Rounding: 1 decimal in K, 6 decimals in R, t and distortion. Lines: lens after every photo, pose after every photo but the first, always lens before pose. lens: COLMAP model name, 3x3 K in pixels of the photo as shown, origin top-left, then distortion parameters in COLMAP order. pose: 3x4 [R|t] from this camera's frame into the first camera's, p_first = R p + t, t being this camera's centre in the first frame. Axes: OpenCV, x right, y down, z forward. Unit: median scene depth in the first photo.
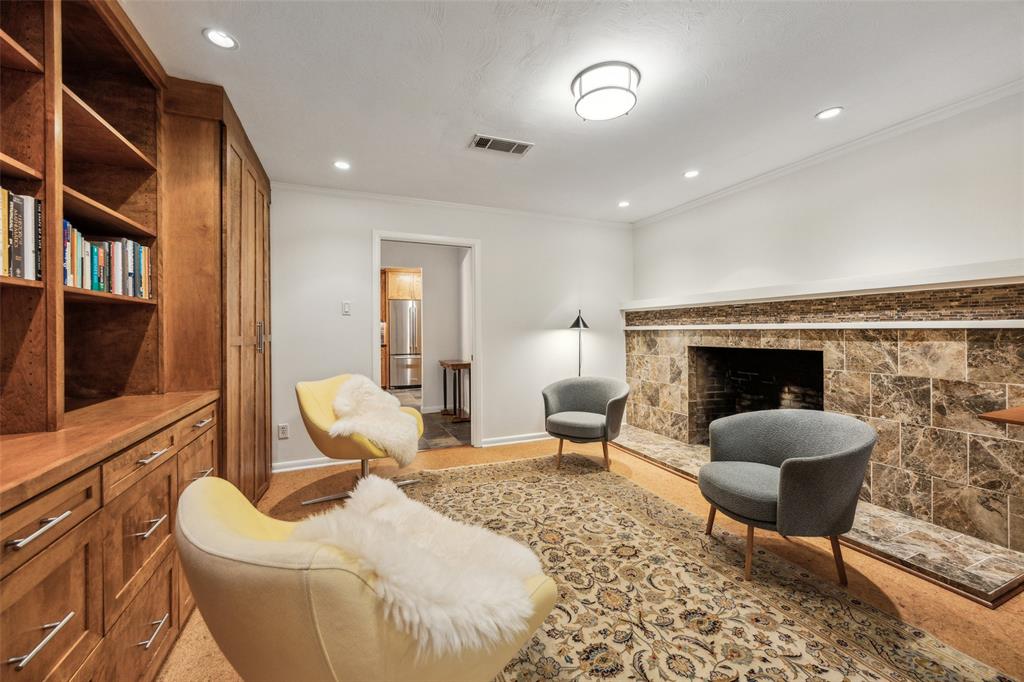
lens RADIAL K [[407.8, 0, 513.6], [0, 407.8, 333.4], [0, 0, 1]] dist [-0.001081, -0.000300]
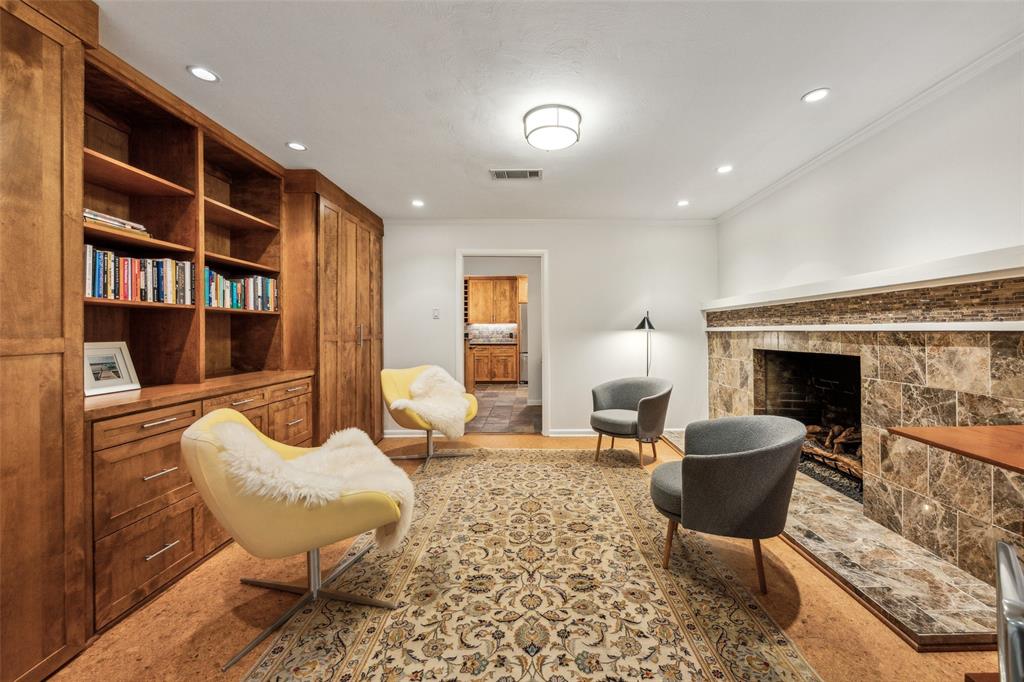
lens RADIAL K [[400.8, 0, 514.2], [0, 400.8, 336.0], [0, 0, 1]] dist [-0.000857, -0.000144]
pose [[0.925121, 0.007992, -0.379588, 0.513262], [-0.005840, 0.999960, 0.006820, -0.002246], [0.379628, -0.004093, 0.925130, -0.093376]]
